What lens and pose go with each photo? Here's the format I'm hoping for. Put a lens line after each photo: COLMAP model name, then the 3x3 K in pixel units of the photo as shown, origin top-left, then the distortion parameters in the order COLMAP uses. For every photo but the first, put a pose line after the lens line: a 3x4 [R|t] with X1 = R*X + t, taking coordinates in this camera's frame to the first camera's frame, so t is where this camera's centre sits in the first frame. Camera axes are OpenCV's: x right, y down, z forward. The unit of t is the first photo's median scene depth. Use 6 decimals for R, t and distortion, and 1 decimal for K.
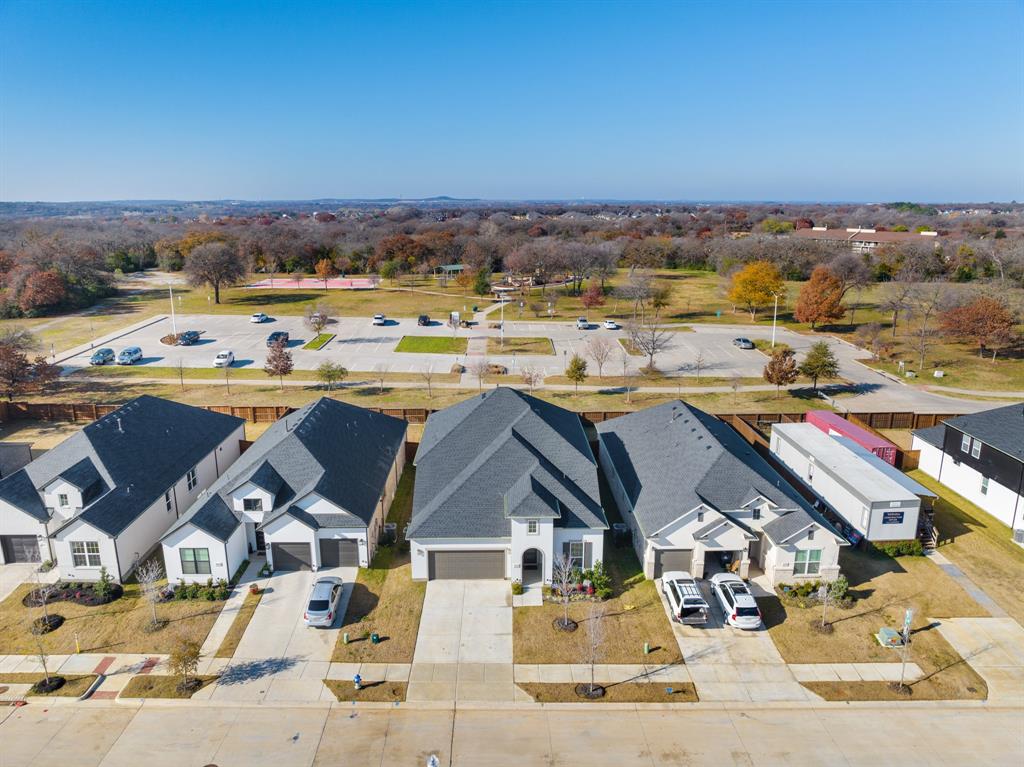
lens RADIAL K [[726.5, 0, 512.0], [0, 726.5, 383.5], [0, 0, 1]] dist [-0.063578, 0.032481]
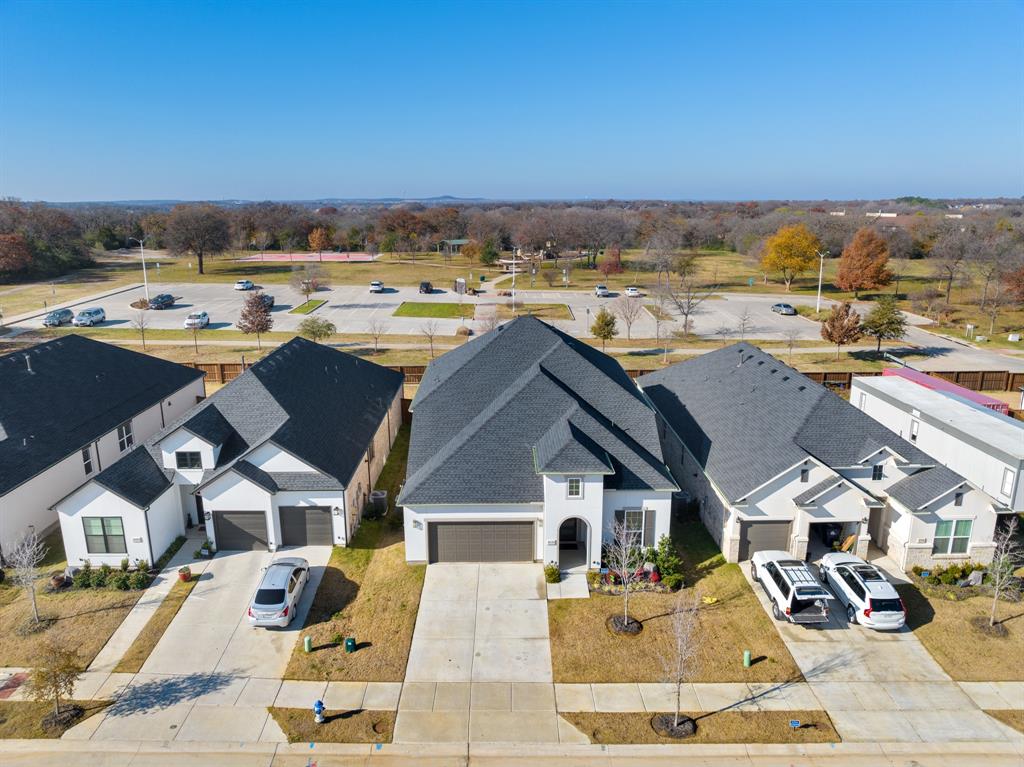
lens RADIAL K [[726.5, 0, 512.0], [0, 726.5, 383.5], [0, 0, 1]] dist [-0.063578, 0.032481]
pose [[0.999987, -0.000671, -0.005035, -0.028040], [0.000670, 1.000000, -0.000270, 0.091597], [0.005035, 0.000267, 0.999987, 0.273556]]
